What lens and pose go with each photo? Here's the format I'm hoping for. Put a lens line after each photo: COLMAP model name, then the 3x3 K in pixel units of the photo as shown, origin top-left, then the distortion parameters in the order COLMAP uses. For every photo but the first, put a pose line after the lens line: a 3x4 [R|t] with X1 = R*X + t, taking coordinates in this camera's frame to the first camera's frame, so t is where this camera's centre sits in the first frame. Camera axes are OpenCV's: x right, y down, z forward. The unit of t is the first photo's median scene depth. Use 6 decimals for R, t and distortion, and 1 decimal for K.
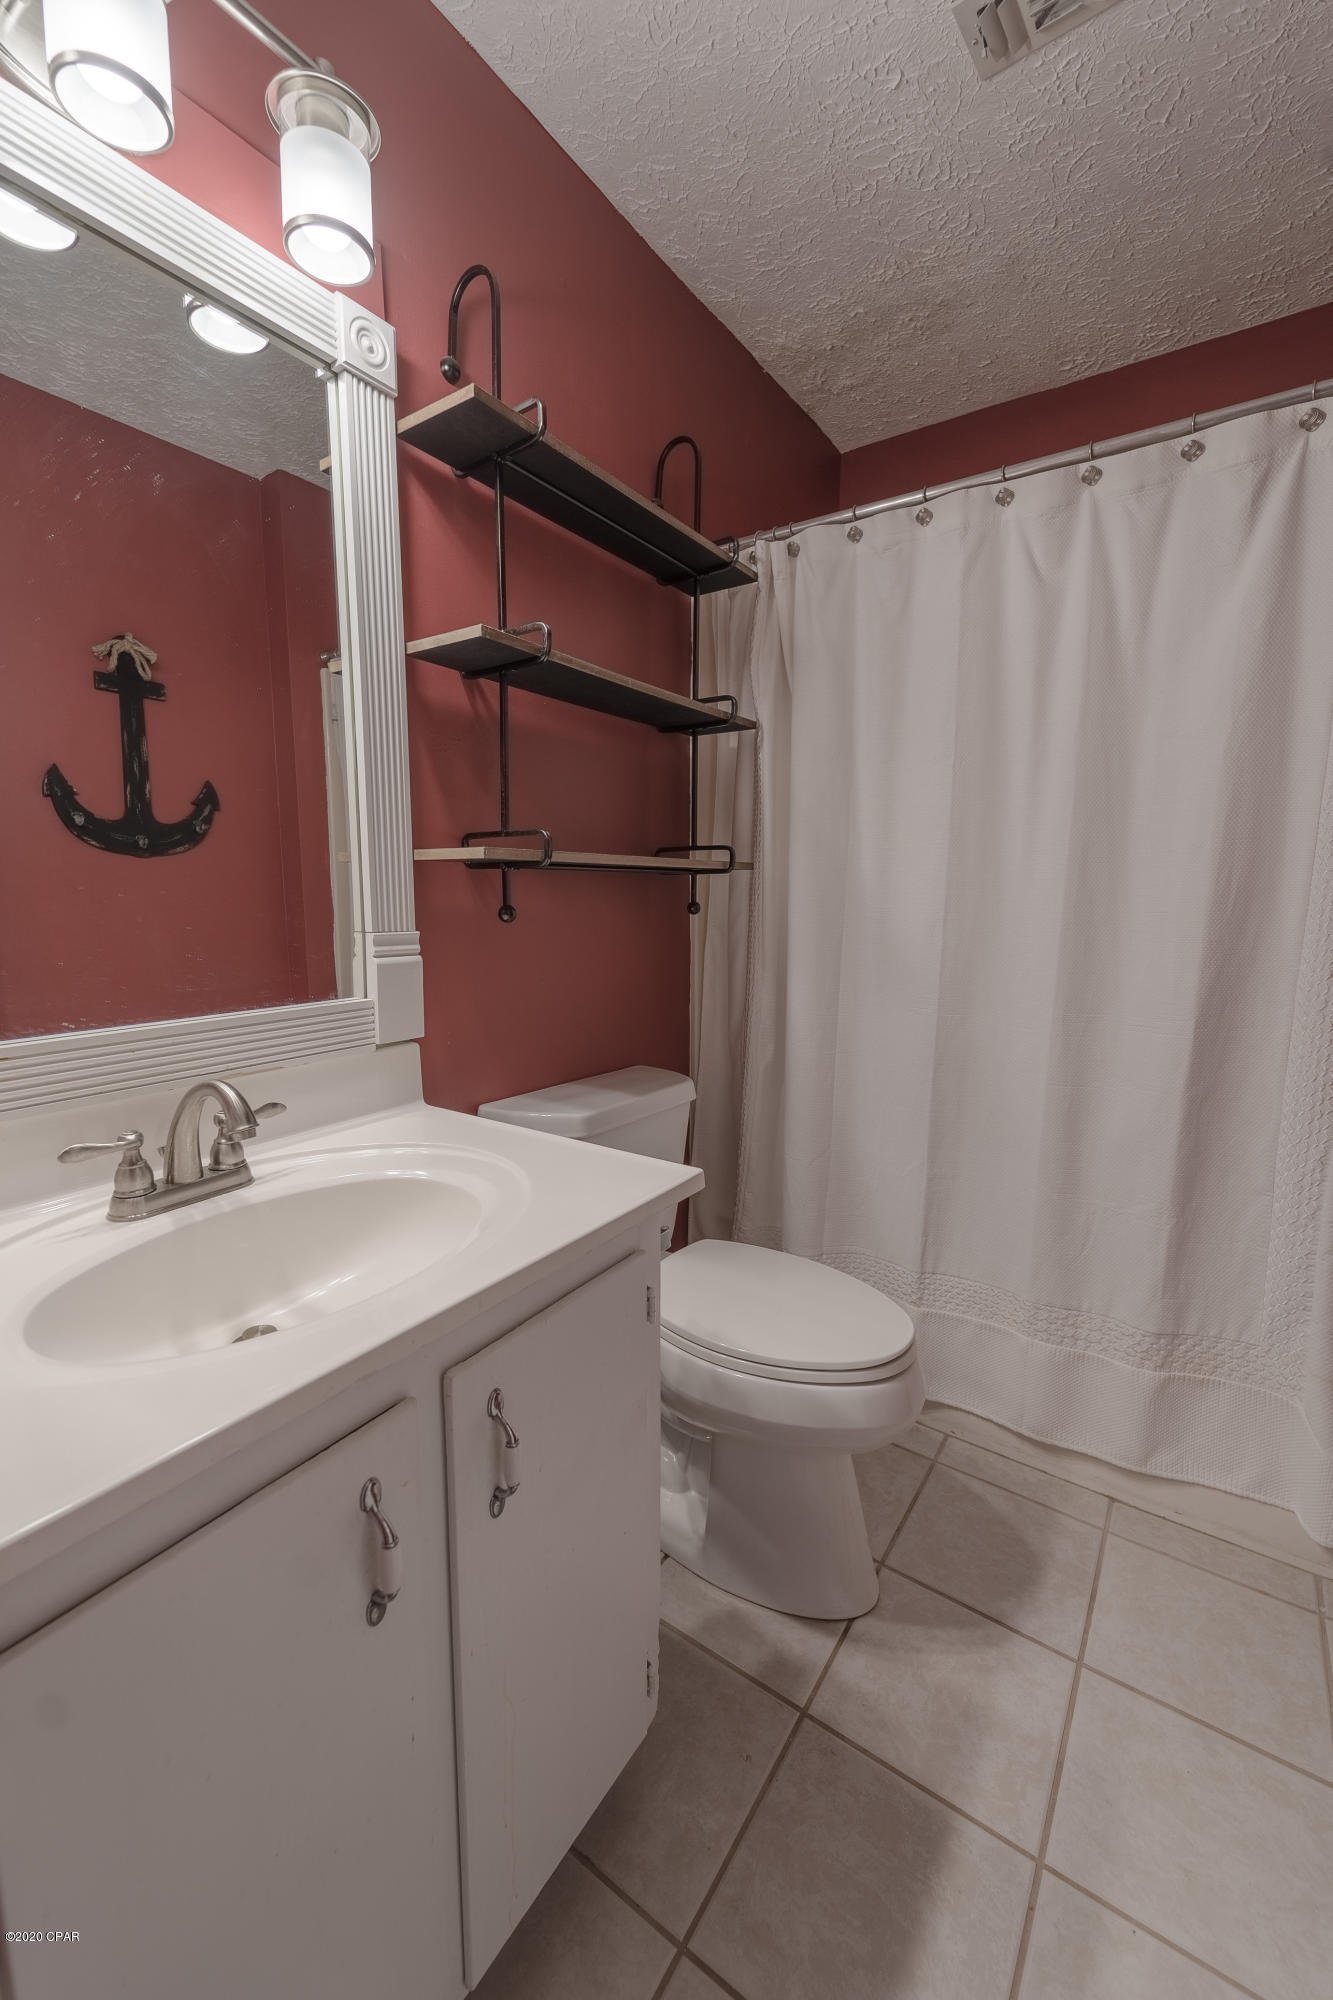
lens RADIAL K [[809.2, 0, 609.3], [0, 809.2, 1004.3], [0, 0, 1]] dist [0.004388, -0.002681]
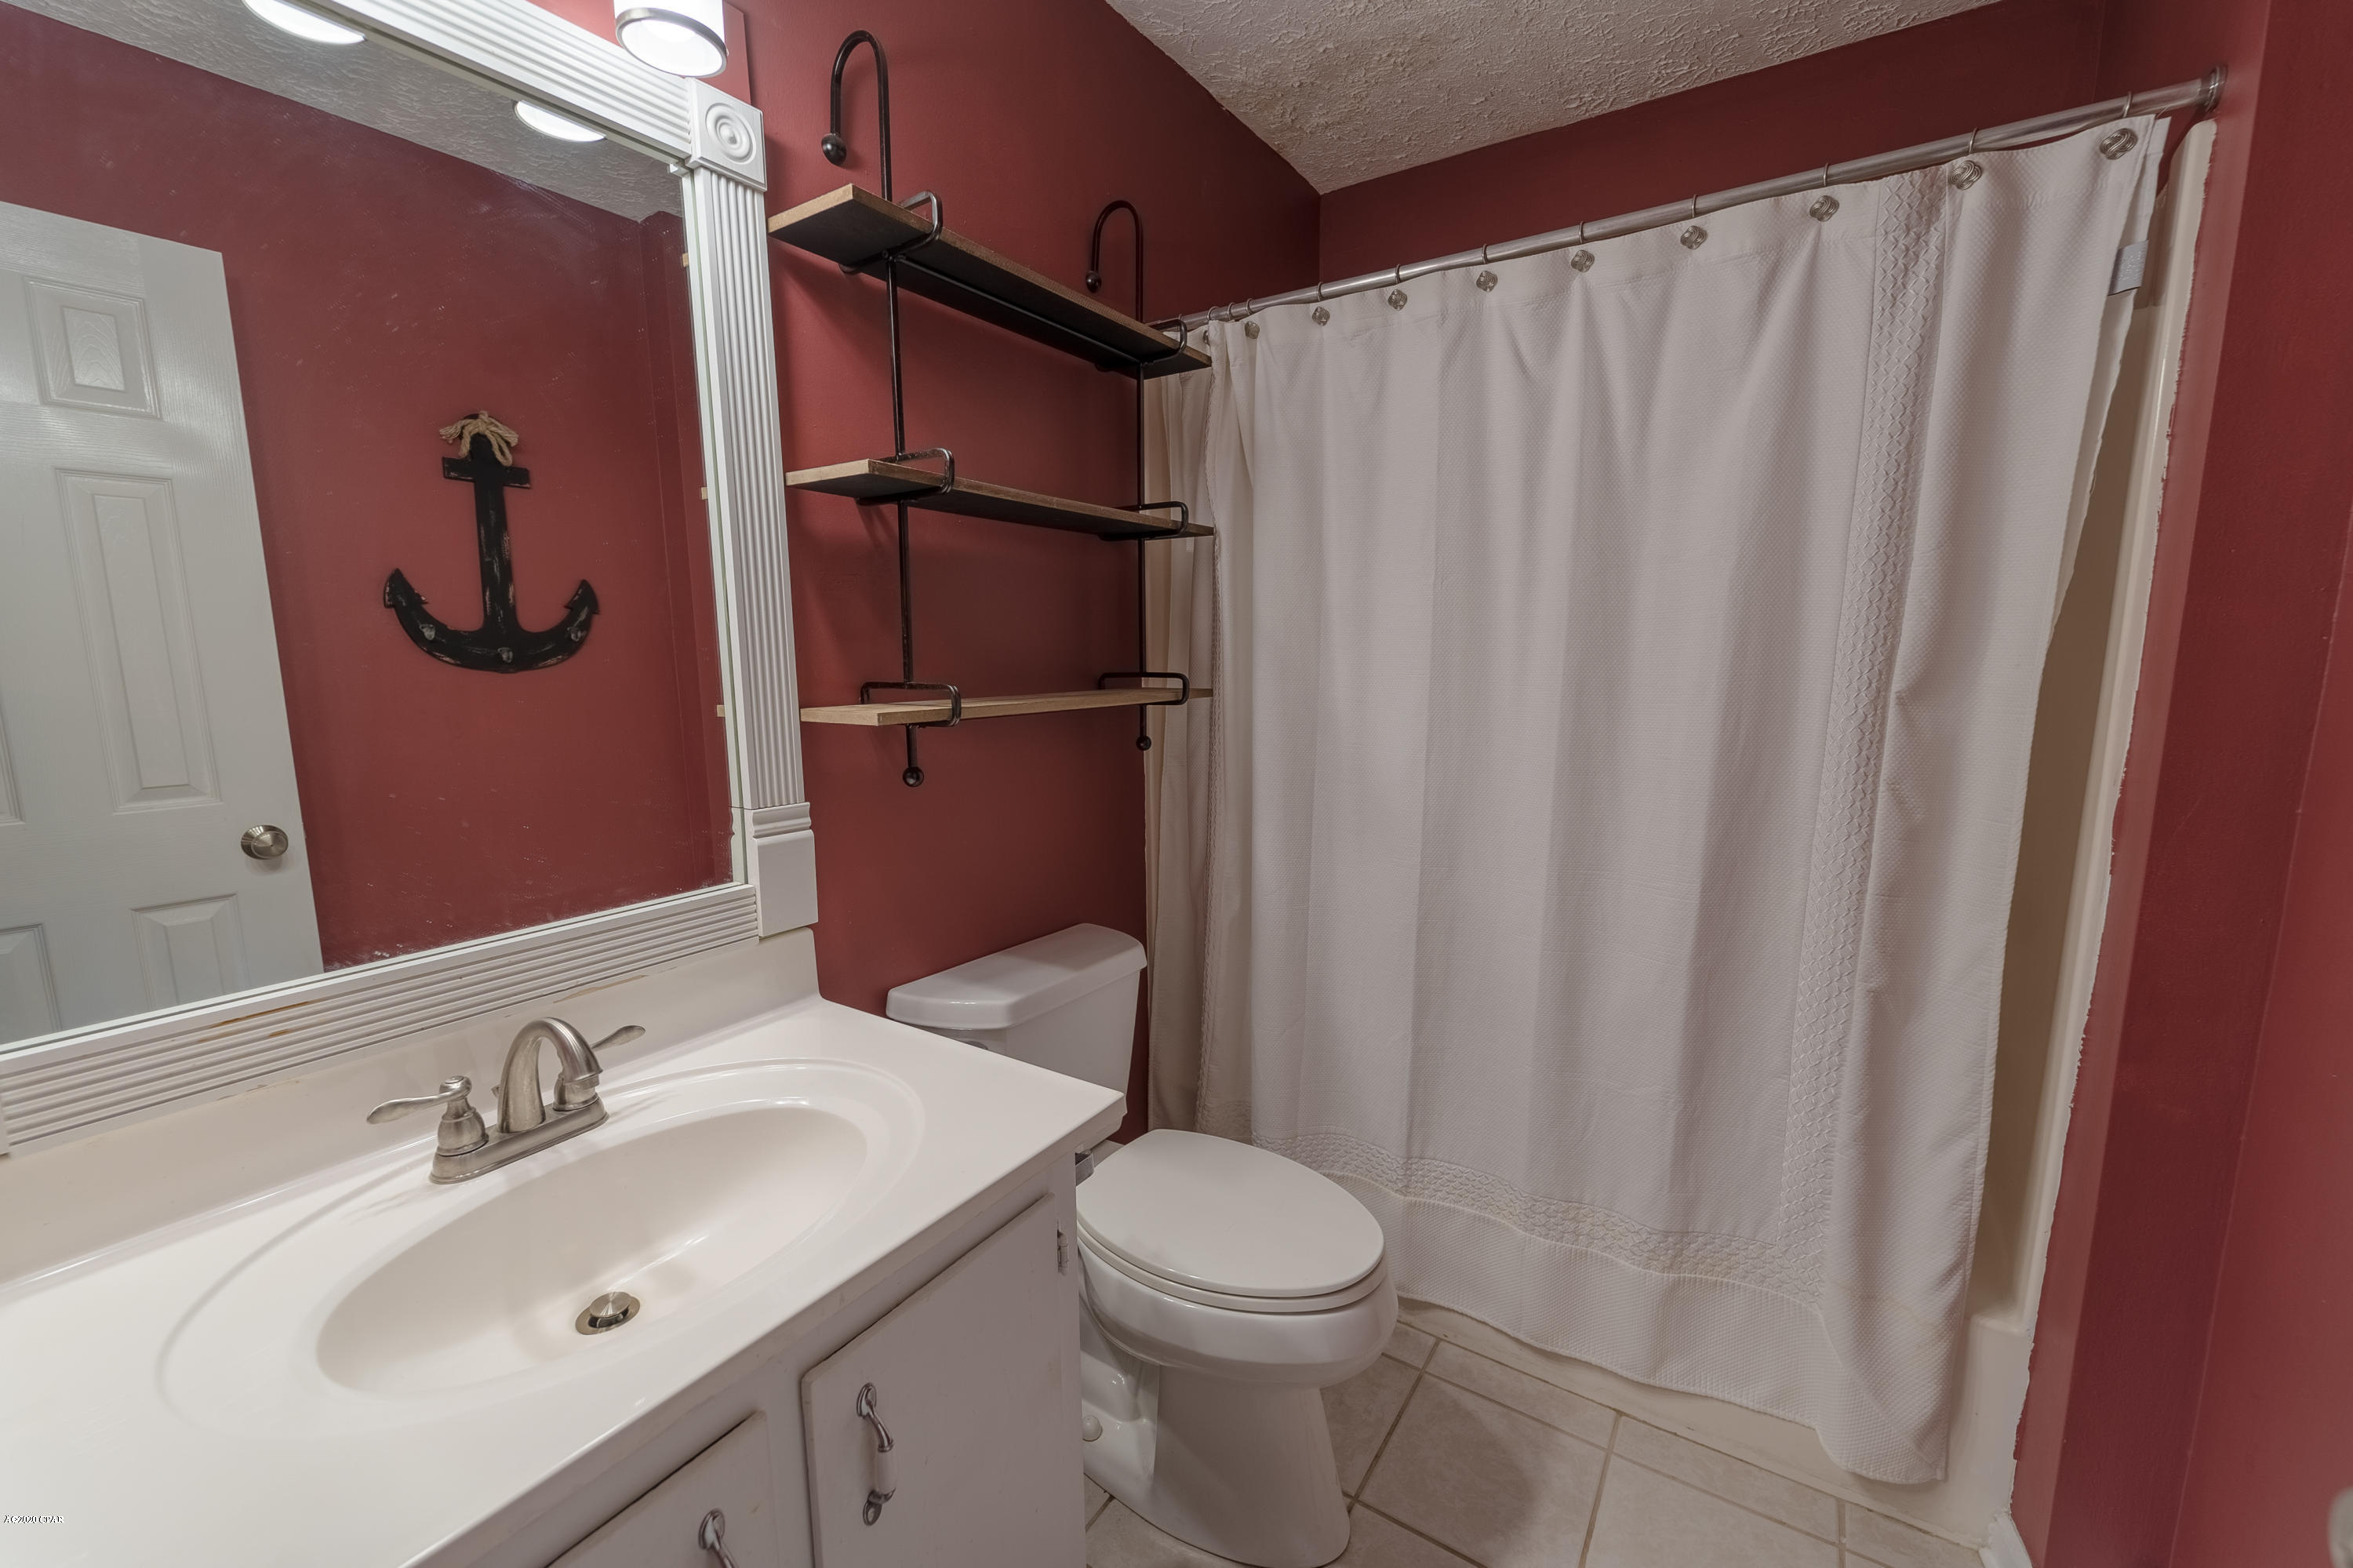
lens RADIAL K [[952.1, 0, 1122.2], [0, 952.1, 781.1], [0, 0, 1]] dist [0.004388, -0.002681]
pose [[0.999736, -0.011967, 0.019598, 0.071603], [0.011663, 0.999811, 0.015571, -0.111853], [-0.019781, -0.015338, 0.999687, -0.022255]]
